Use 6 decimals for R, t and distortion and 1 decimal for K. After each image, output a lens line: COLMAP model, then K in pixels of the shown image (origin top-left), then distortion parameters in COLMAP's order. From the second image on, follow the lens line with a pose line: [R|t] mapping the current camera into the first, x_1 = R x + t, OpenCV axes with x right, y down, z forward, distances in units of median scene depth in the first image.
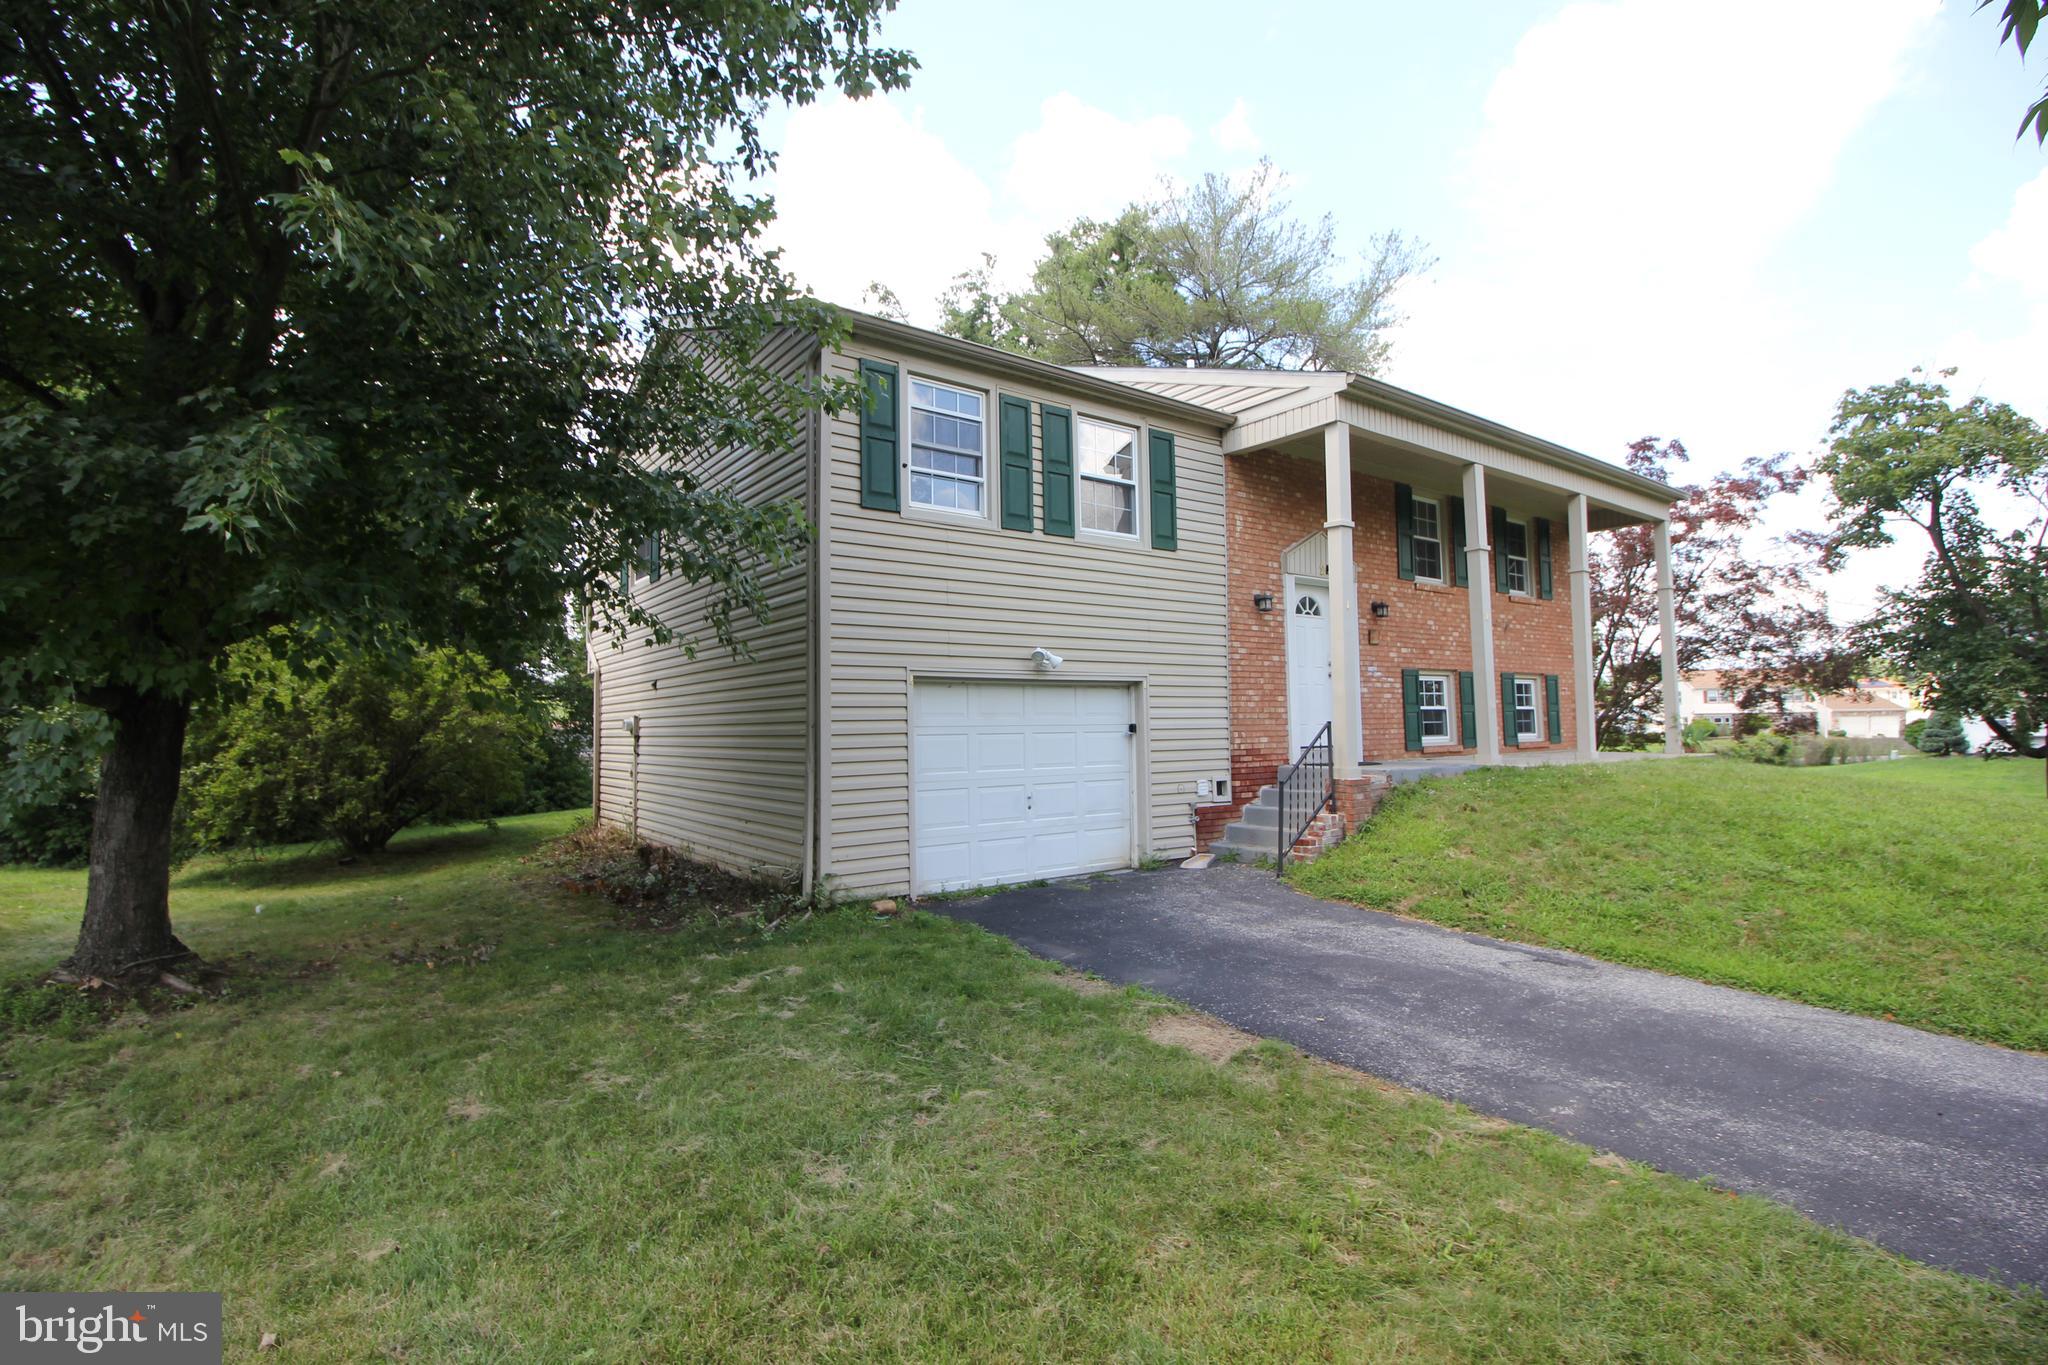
lens RADIAL K [[943.2, 0, 1028.3], [0, 943.2, 681.3], [0, 0, 1]] dist [-0.013014, -0.008635]
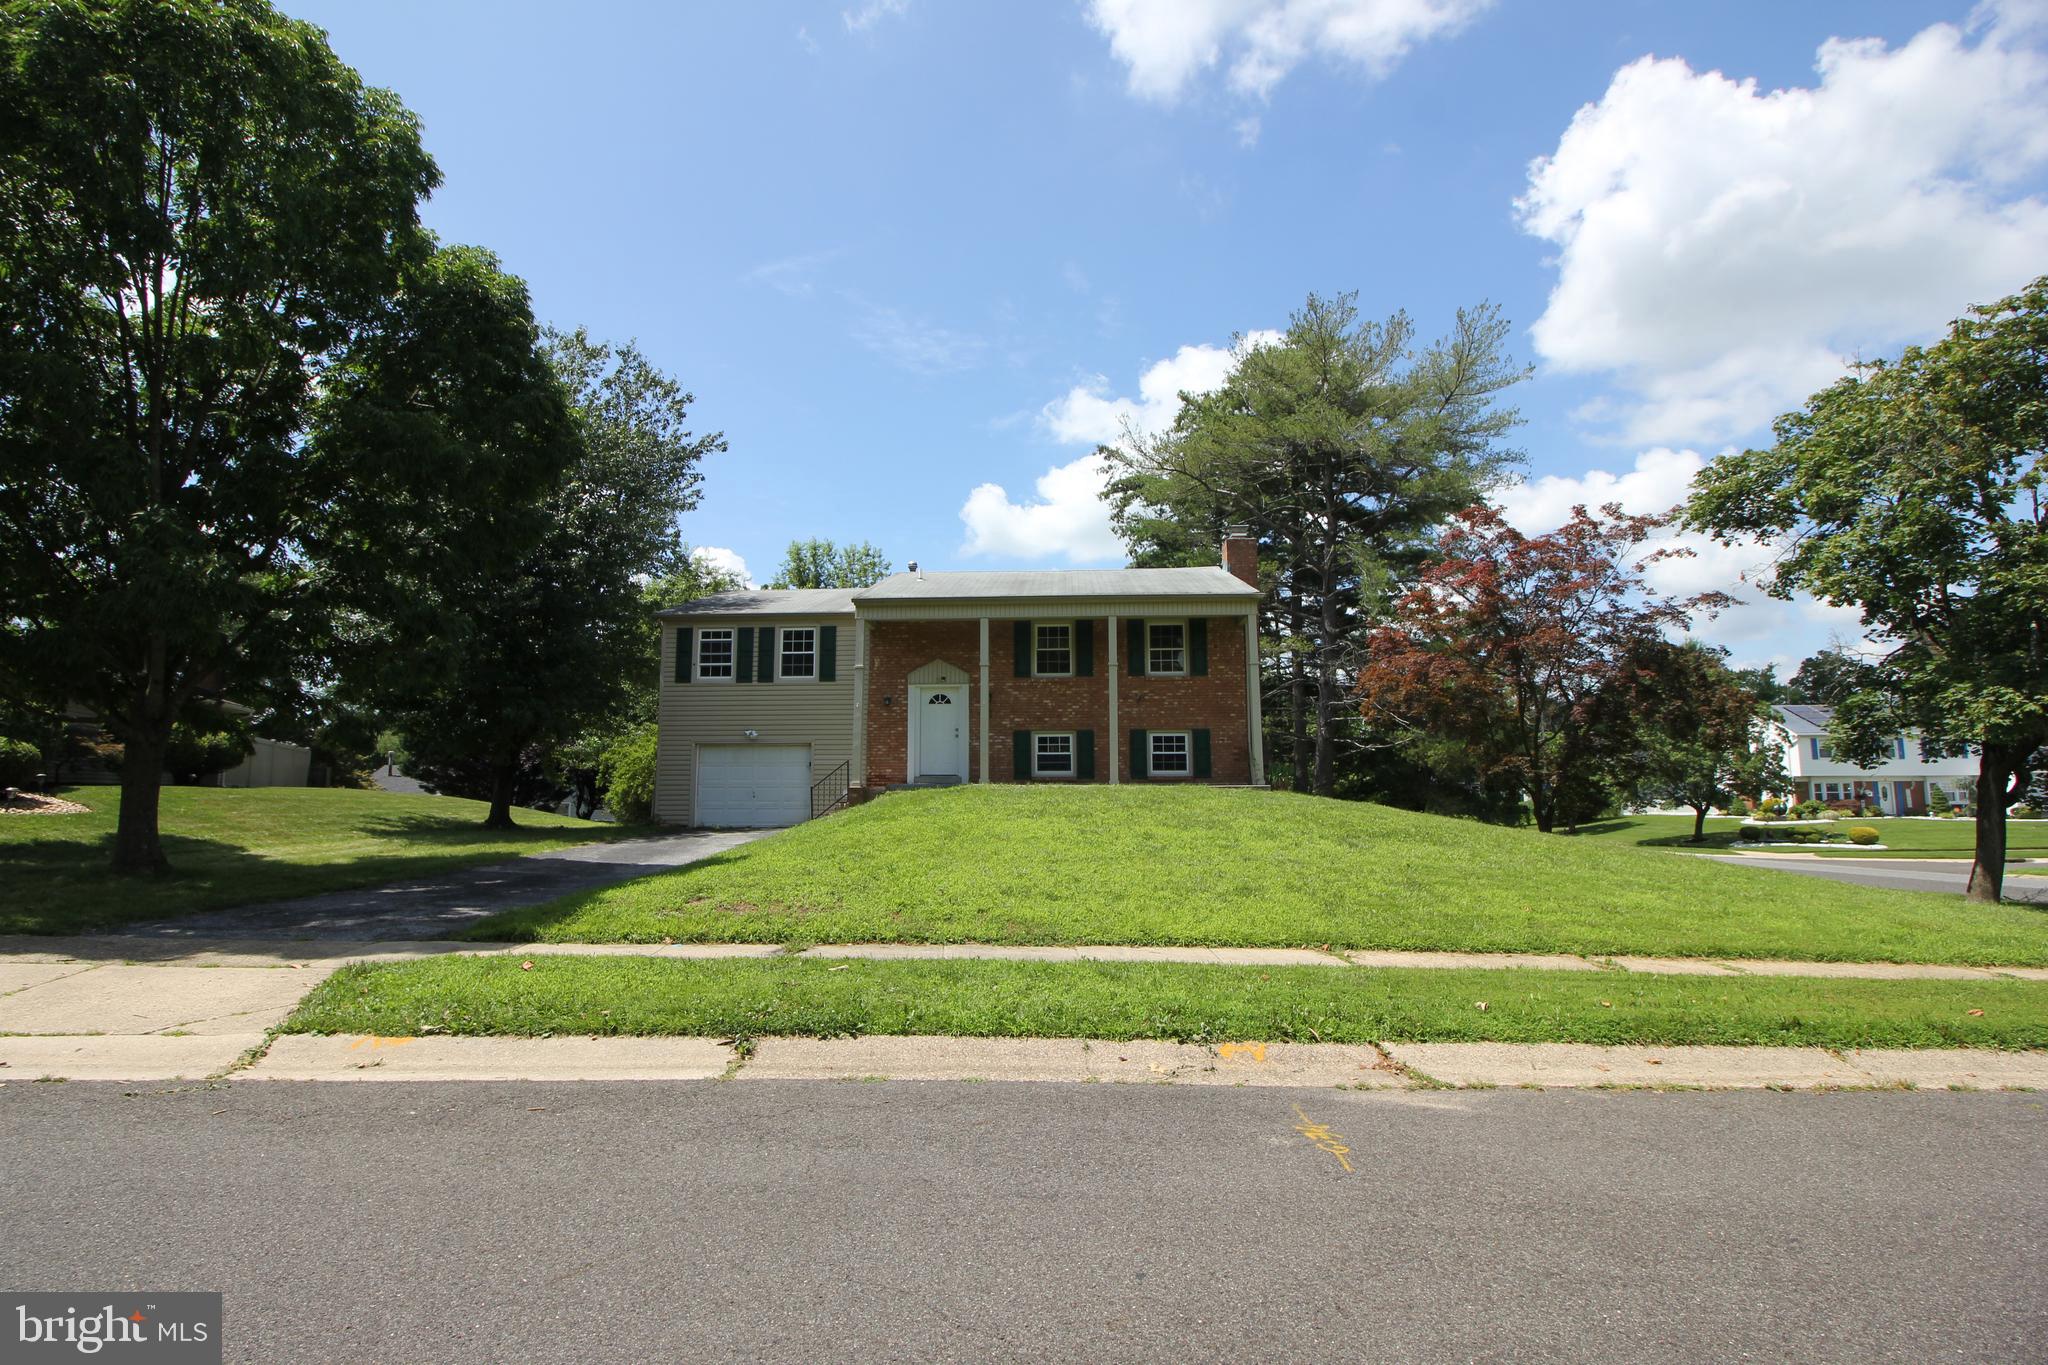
lens RADIAL K [[943.2, 0, 1014.1], [0, 943.2, 682.7], [0, 0, 1]] dist [-0.013014, -0.008635]
pose [[0.789817, -0.060372, -0.610364, 1.712679], [0.024829, 0.997475, -0.066533, 0.016529], [0.612840, 0.037394, 0.789322, -0.418450]]
